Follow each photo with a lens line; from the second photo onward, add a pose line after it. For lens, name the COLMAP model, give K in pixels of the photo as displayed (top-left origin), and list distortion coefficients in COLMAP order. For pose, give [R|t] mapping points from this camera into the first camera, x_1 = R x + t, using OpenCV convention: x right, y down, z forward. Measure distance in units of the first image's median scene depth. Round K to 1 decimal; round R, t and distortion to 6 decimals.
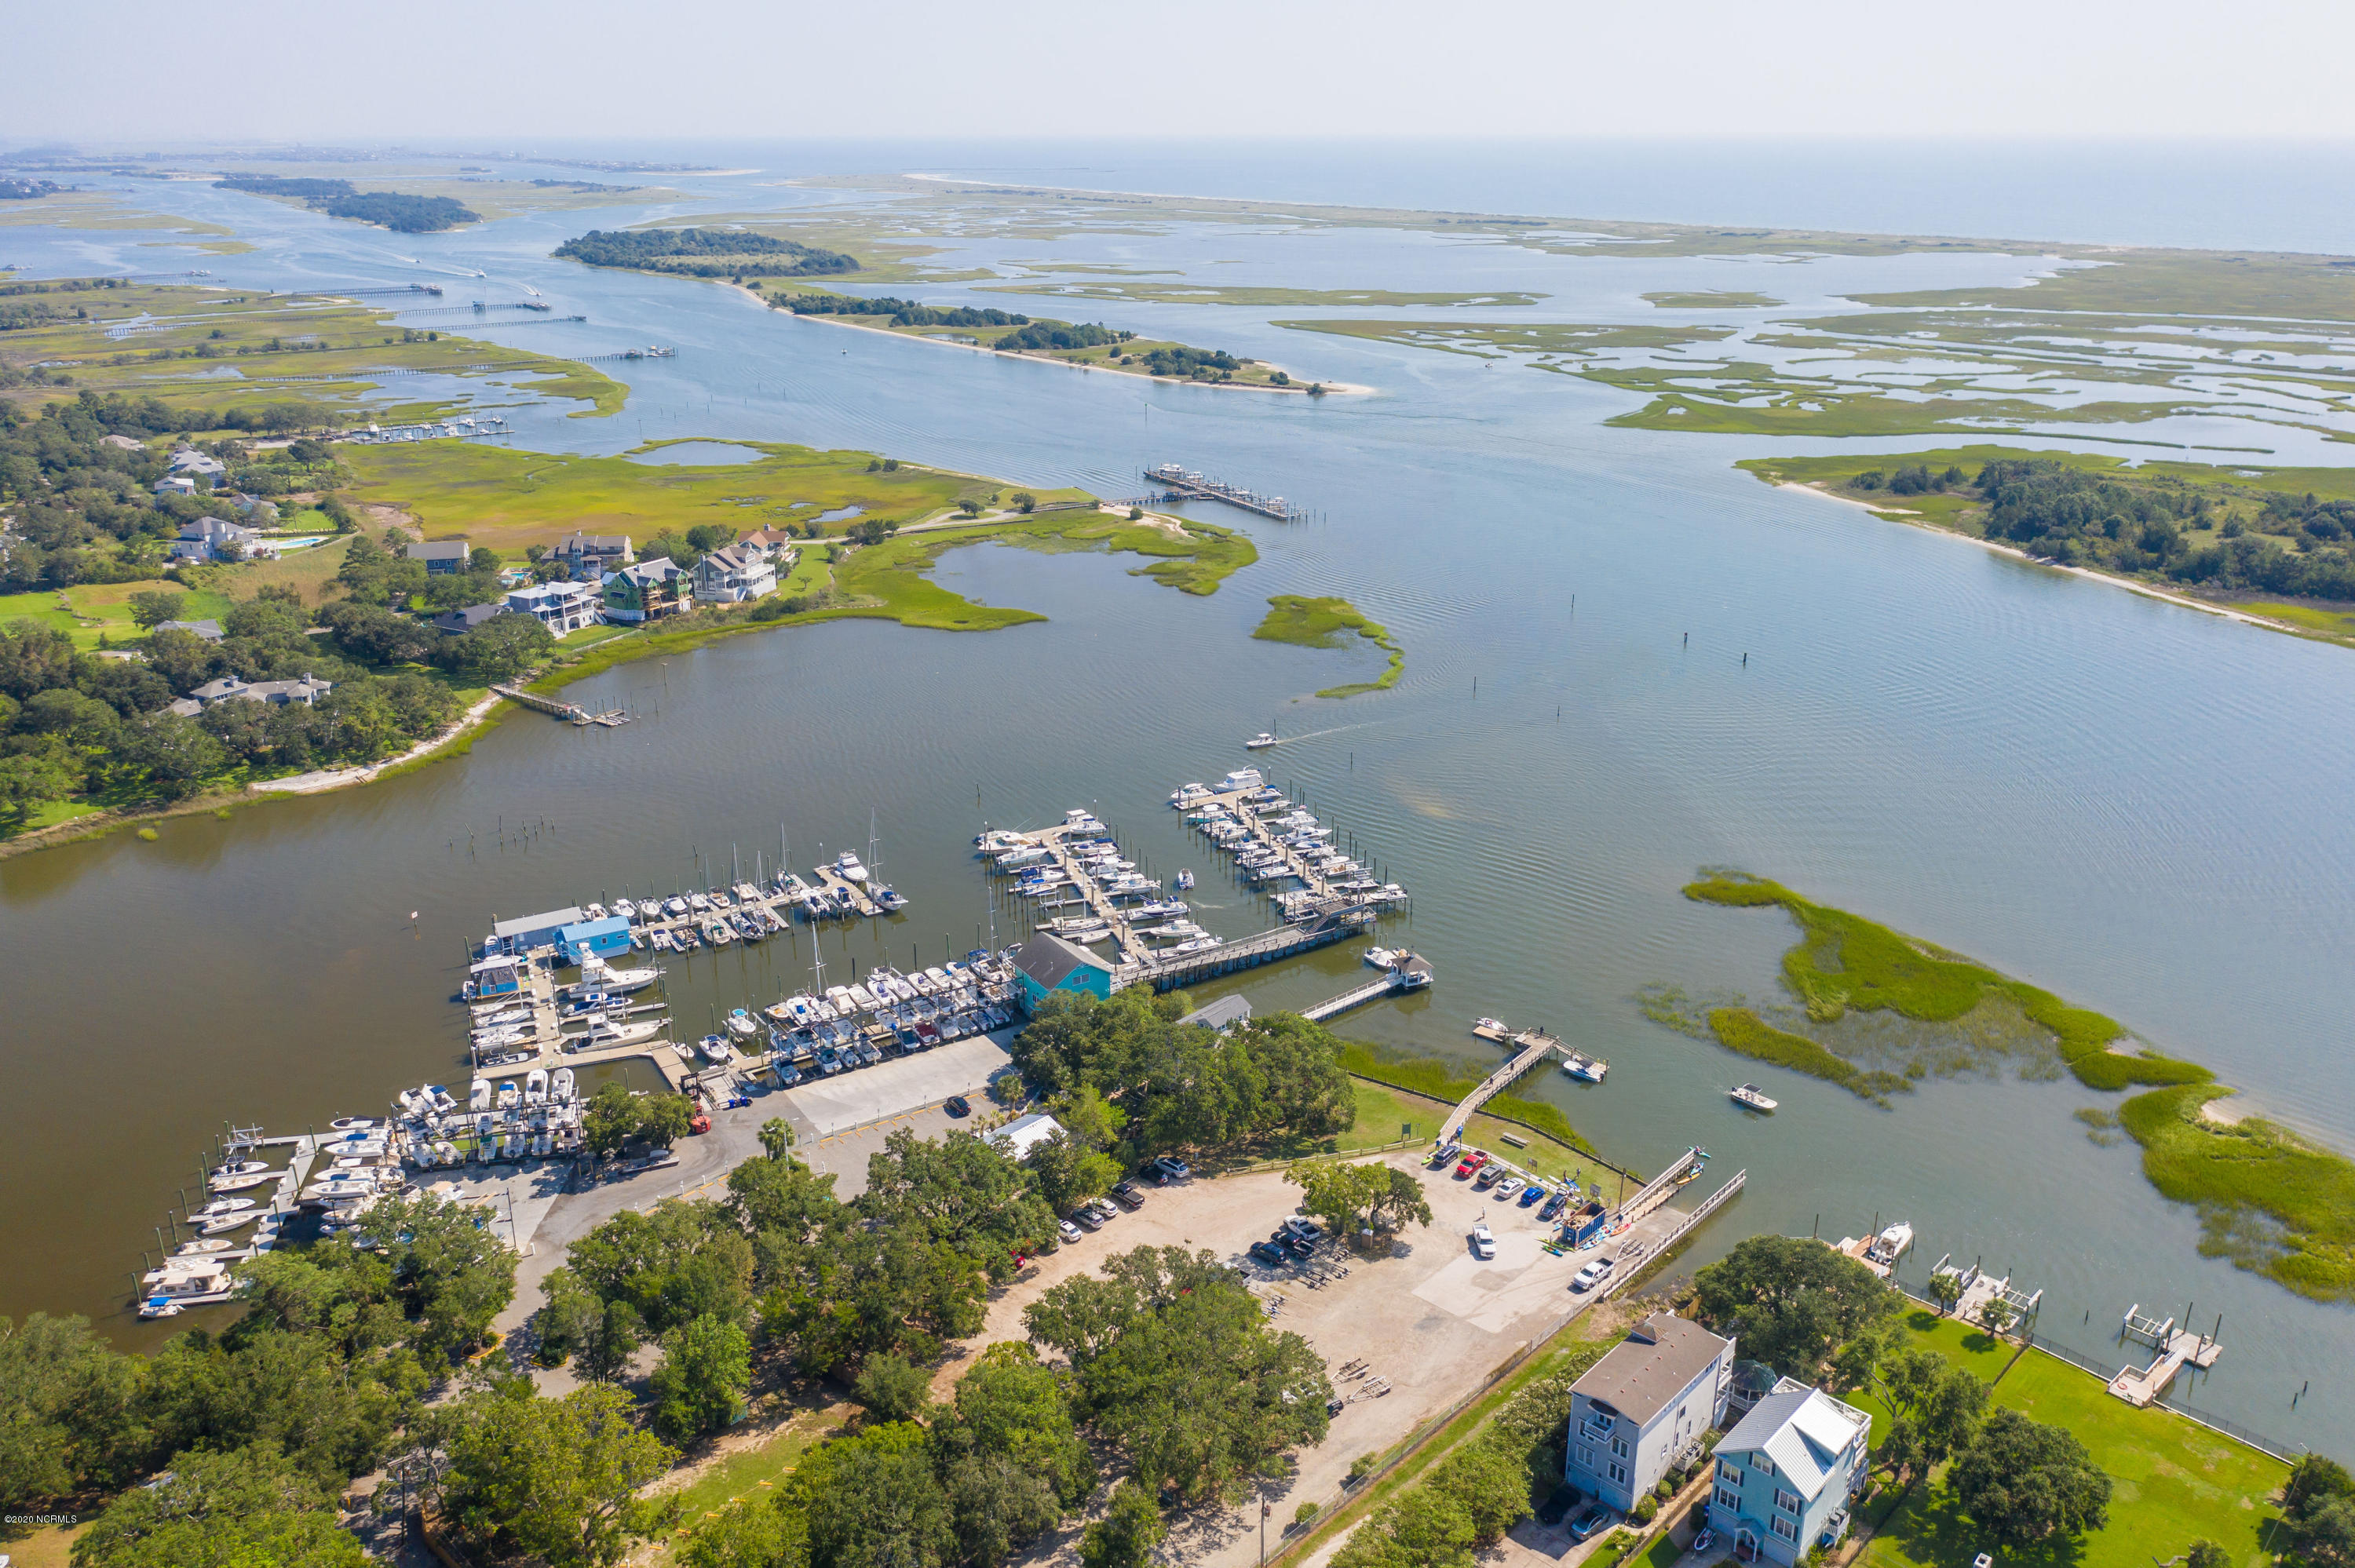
lens RADIAL K [[1871.7, 0, 1177.5], [0, 1871.7, 784.0], [0, 0, 1]] dist [-0.026401, 0.050583]
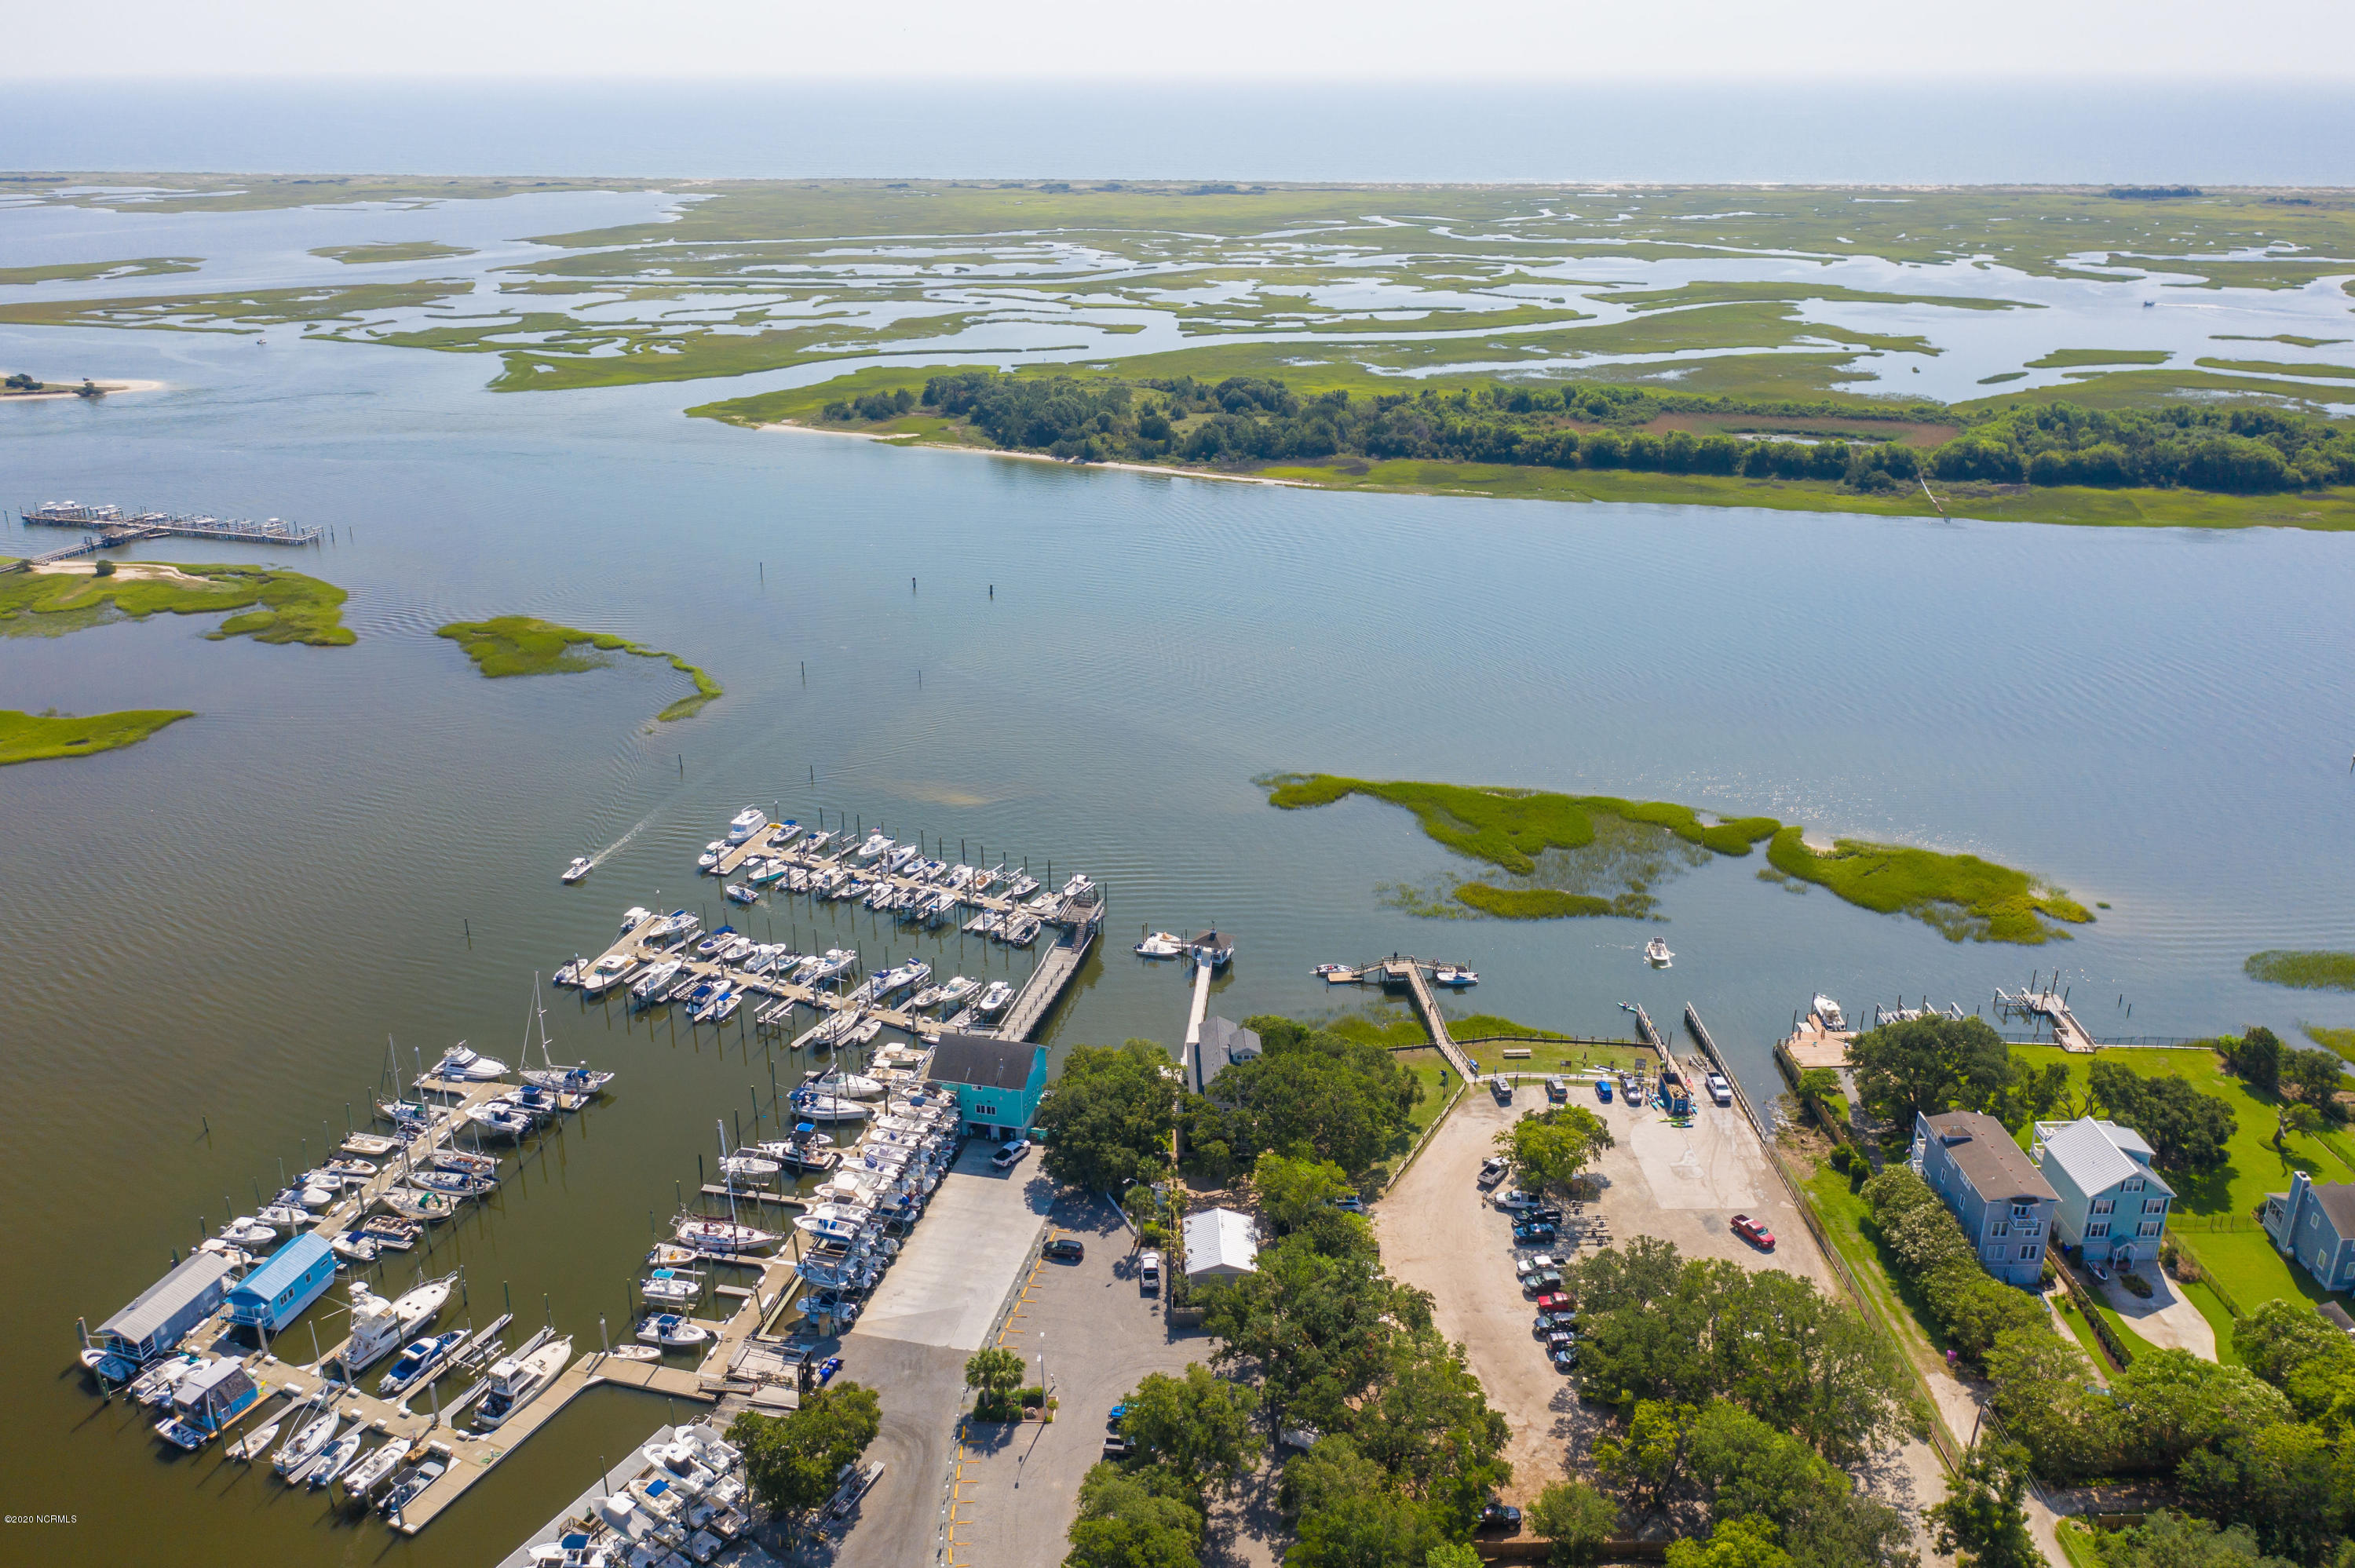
lens RADIAL K [[1871.7, 0, 1177.5], [0, 1871.7, 784.0], [0, 0, 1]] dist [-0.026401, 0.050583]
pose [[0.715612, -0.250103, 0.652187, -0.443217], [0.231530, 0.965846, 0.116341, -0.086703], [-0.659010, 0.067746, 0.749077, 0.261444]]
